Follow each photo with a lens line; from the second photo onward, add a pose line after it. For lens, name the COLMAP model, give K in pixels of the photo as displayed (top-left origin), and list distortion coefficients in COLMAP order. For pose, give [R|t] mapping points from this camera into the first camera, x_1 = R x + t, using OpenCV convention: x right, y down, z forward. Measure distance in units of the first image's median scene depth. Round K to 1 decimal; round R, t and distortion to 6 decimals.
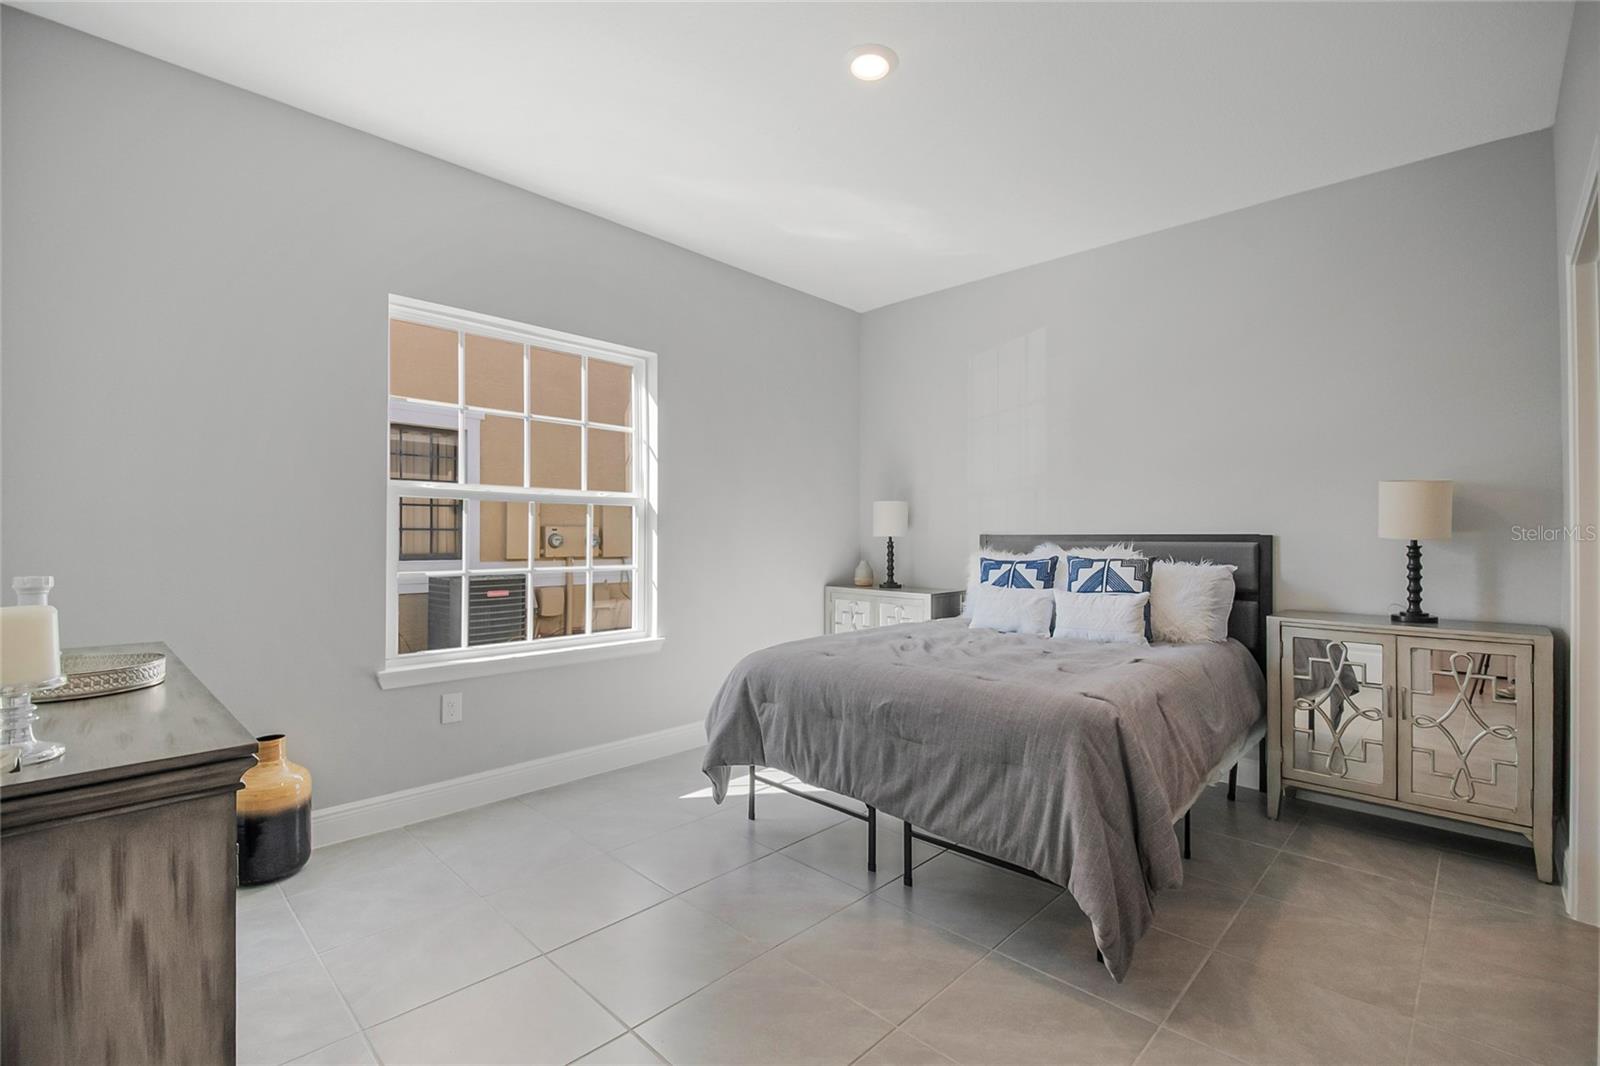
lens RADIAL K [[705.4, 0, 808.3], [0, 705.4, 541.4], [0, 0, 1]] dist [0.007663, -0.011678]
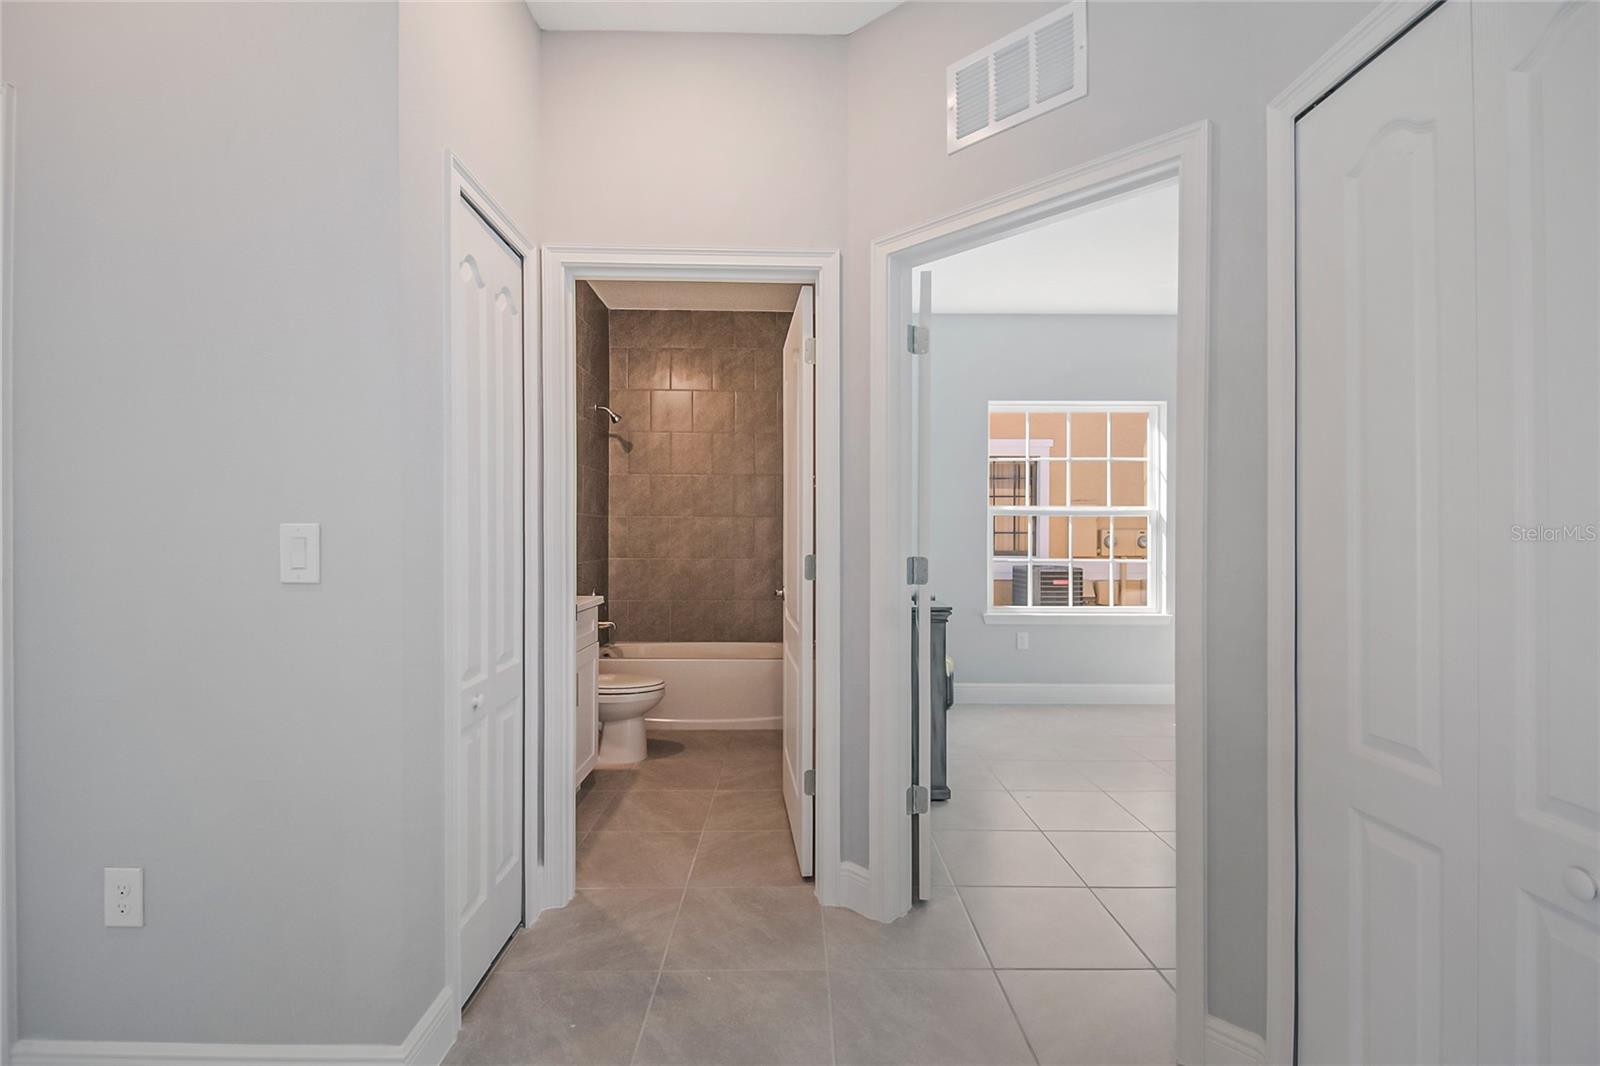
lens RADIAL K [[705.4, 0, 818.5], [0, 705.4, 540.1], [0, 0, 1]] dist [0.007663, -0.011678]
pose [[0.720558, 0.001178, -0.693394, 0.285958], [-0.002551, 0.999996, -0.000952, -0.000761], [0.693390, 0.002455, 0.720558, -0.503708]]
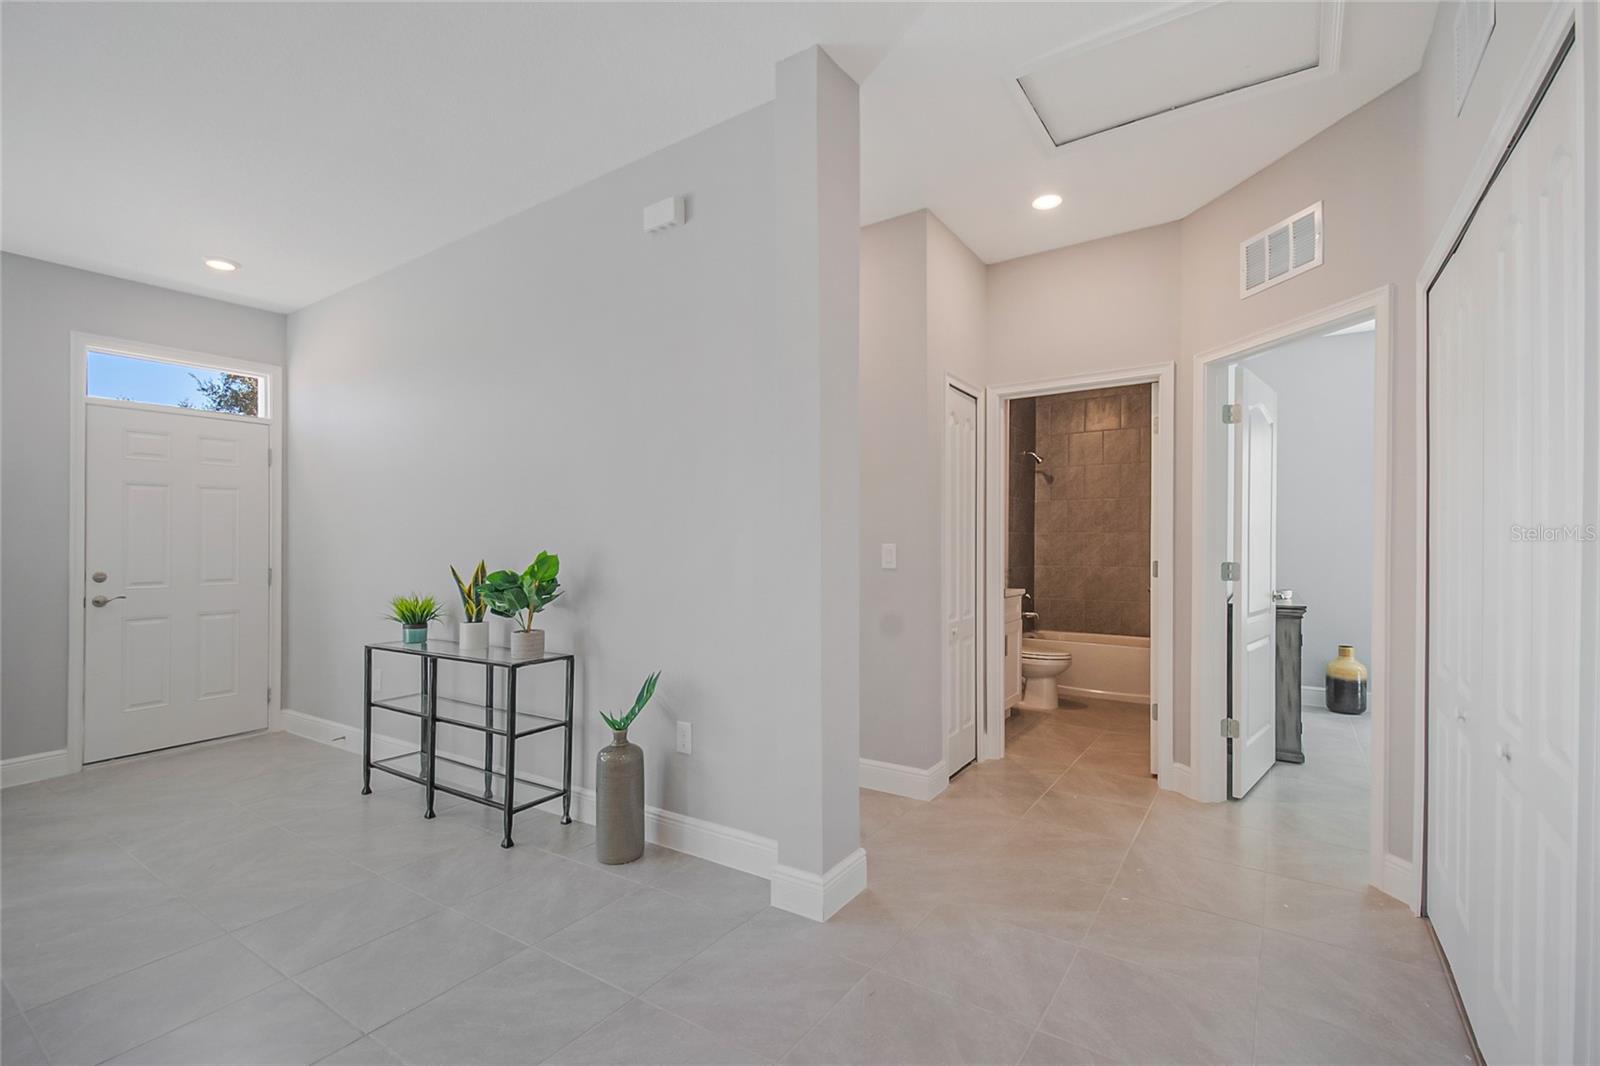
lens RADIAL K [[705.4, 0, 814.4], [0, 705.4, 552.1], [0, 0, 1]] dist [0.007663, -0.011678]
pose [[0.191035, 0.002337, -0.981580, 0.731773], [-0.004987, 0.999987, 0.001410, 0.000904], [0.981570, 0.004626, 0.191044, -0.708330]]
